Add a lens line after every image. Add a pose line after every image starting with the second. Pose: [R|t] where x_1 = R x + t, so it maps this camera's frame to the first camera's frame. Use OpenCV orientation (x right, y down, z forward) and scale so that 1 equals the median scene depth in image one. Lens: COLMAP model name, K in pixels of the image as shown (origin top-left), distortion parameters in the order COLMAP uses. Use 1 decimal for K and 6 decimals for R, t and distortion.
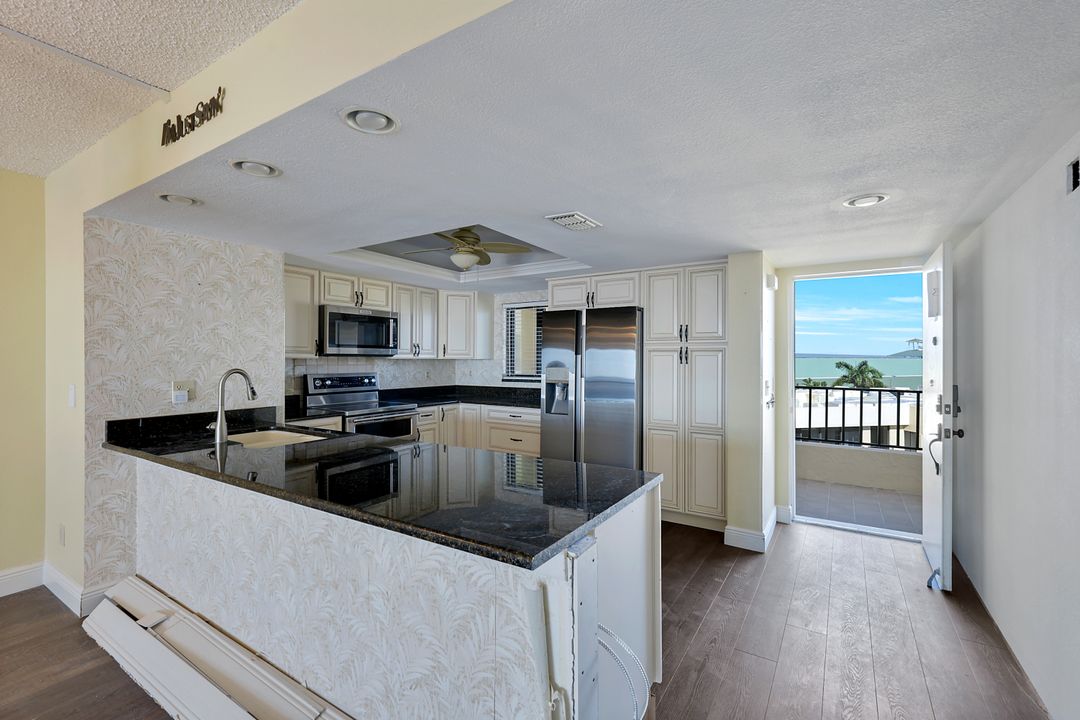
lens RADIAL K [[475.7, 0, 550.9], [0, 475.7, 359.5], [0, 0, 1]] dist [0.004113, -0.000296]
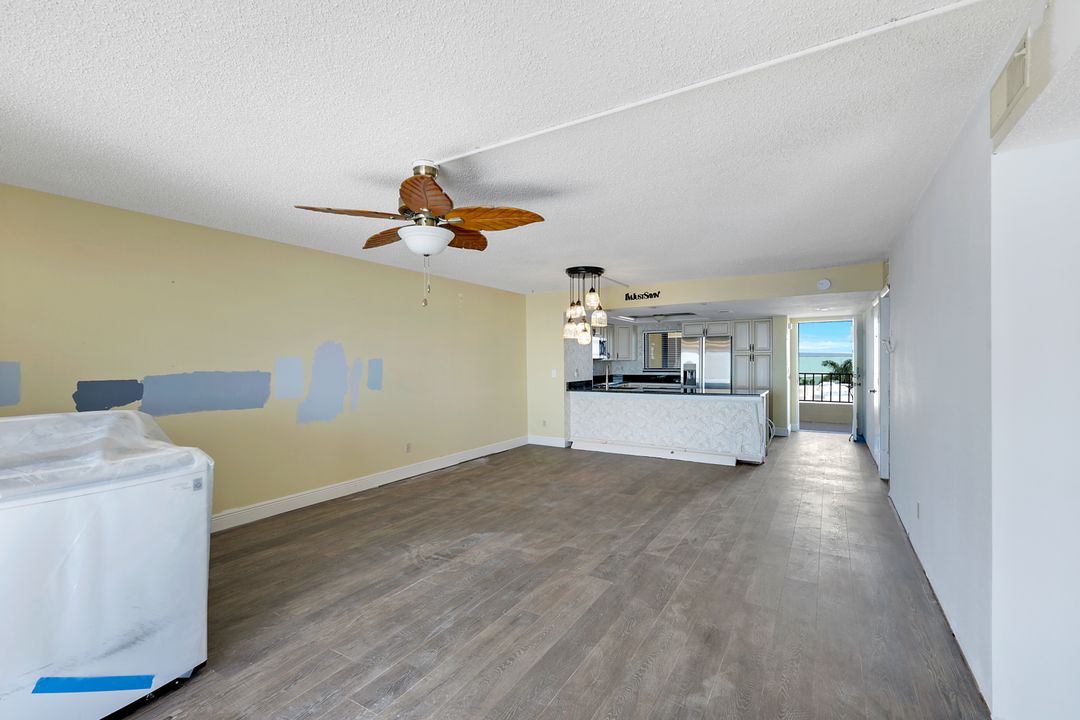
lens RADIAL K [[475.7, 0, 551.5], [0, 475.7, 364.0], [0, 0, 1]] dist [0.004113, -0.000296]
pose [[0.999757, -0.009782, 0.019768, -0.664408], [0.009662, 0.999934, 0.006144, -0.000622], [-0.019827, -0.005951, 0.999786, -1.164196]]
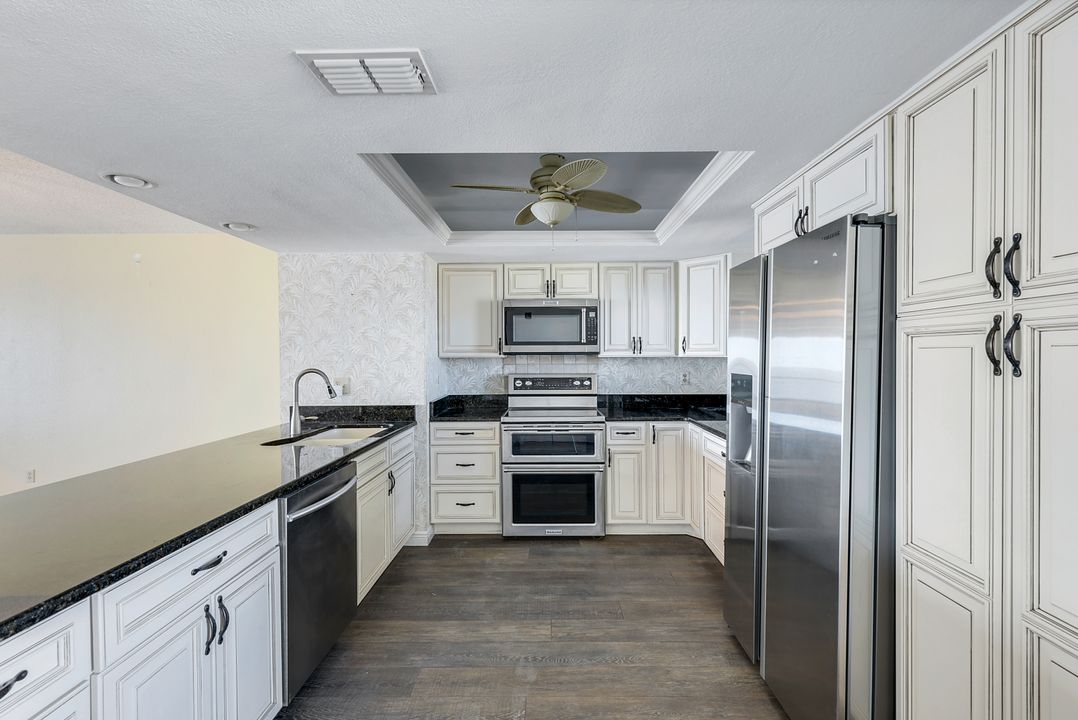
lens RADIAL K [[474.8, 0, 535.3], [0, 474.8, 357.2], [0, 0, 1]] dist [0.004113, -0.000296]
pose [[0.516934, -0.001759, -0.856023, 0.337265], [0.005456, 0.999984, 0.001239, -0.003261], [0.856008, -0.005311, 0.516935, 0.553558]]
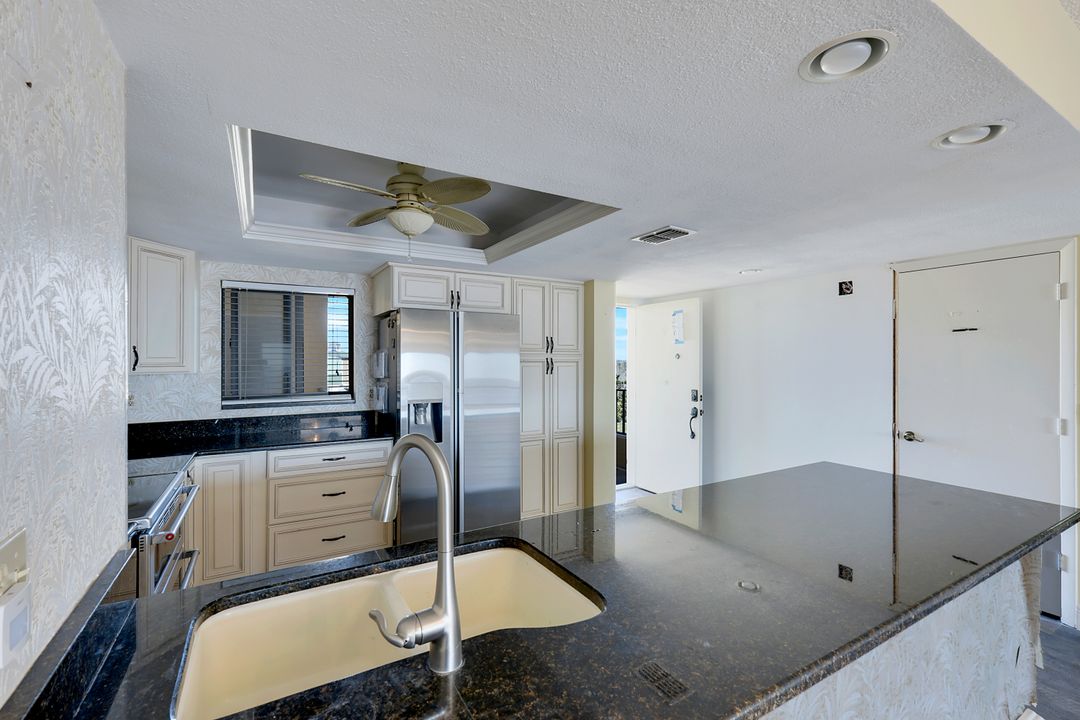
lens RADIAL K [[475.7, 0, 532.4], [0, 475.7, 357.8], [0, 0, 1]] dist [0.004113, -0.000296]
pose [[0.453098, -0.001135, 0.891460, -0.598502], [-0.001548, 0.999997, 0.002060, -0.025790], [-0.891460, -0.002314, 0.453094, 0.501595]]
